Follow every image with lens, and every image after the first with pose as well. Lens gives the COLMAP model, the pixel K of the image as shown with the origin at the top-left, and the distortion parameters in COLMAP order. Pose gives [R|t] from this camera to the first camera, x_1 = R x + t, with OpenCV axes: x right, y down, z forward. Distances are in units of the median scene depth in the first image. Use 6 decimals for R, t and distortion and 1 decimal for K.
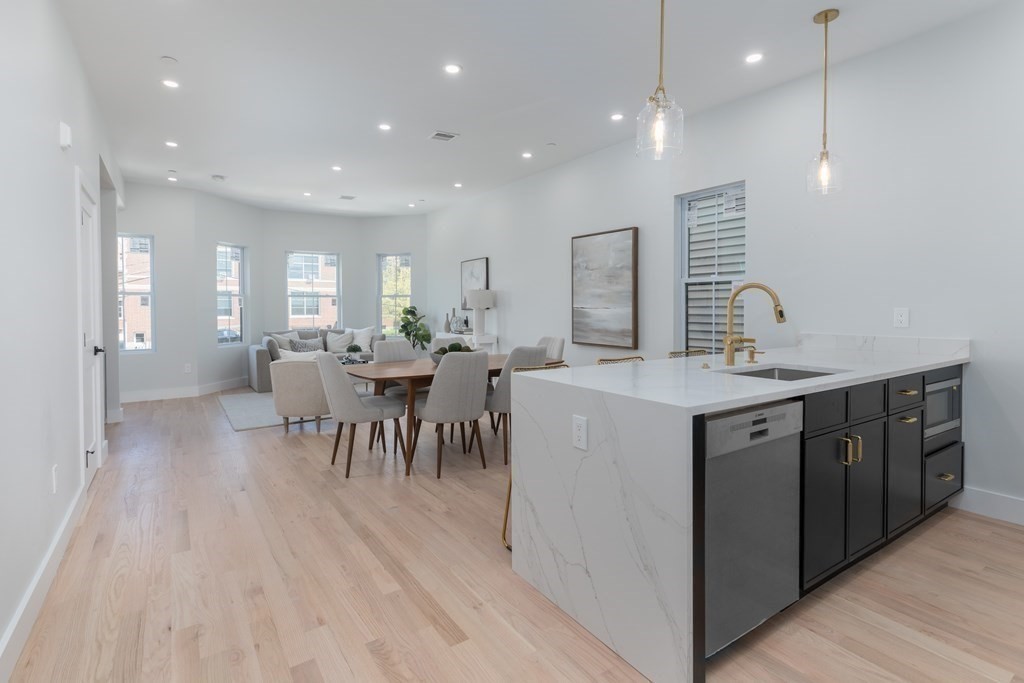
lens RADIAL K [[497.2, 0, 513.9], [0, 497.2, 310.9], [0, 0, 1]] dist [0.002887, 0.000341]
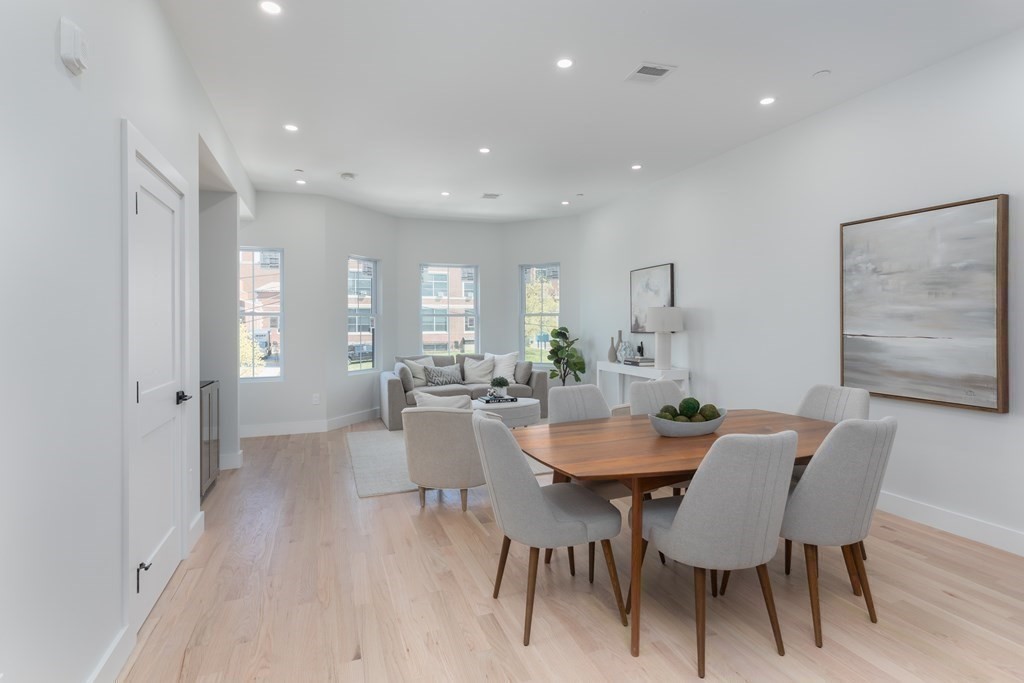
lens RADIAL K [[497.2, 0, 513.9], [0, 497.2, 310.9], [0, 0, 1]] dist [0.002887, 0.000341]
pose [[0.972092, -0.005486, -0.234537, -0.110325], [-0.001882, 0.999512, -0.031181, -0.012967], [0.234594, 0.030752, 0.971607, 0.225034]]
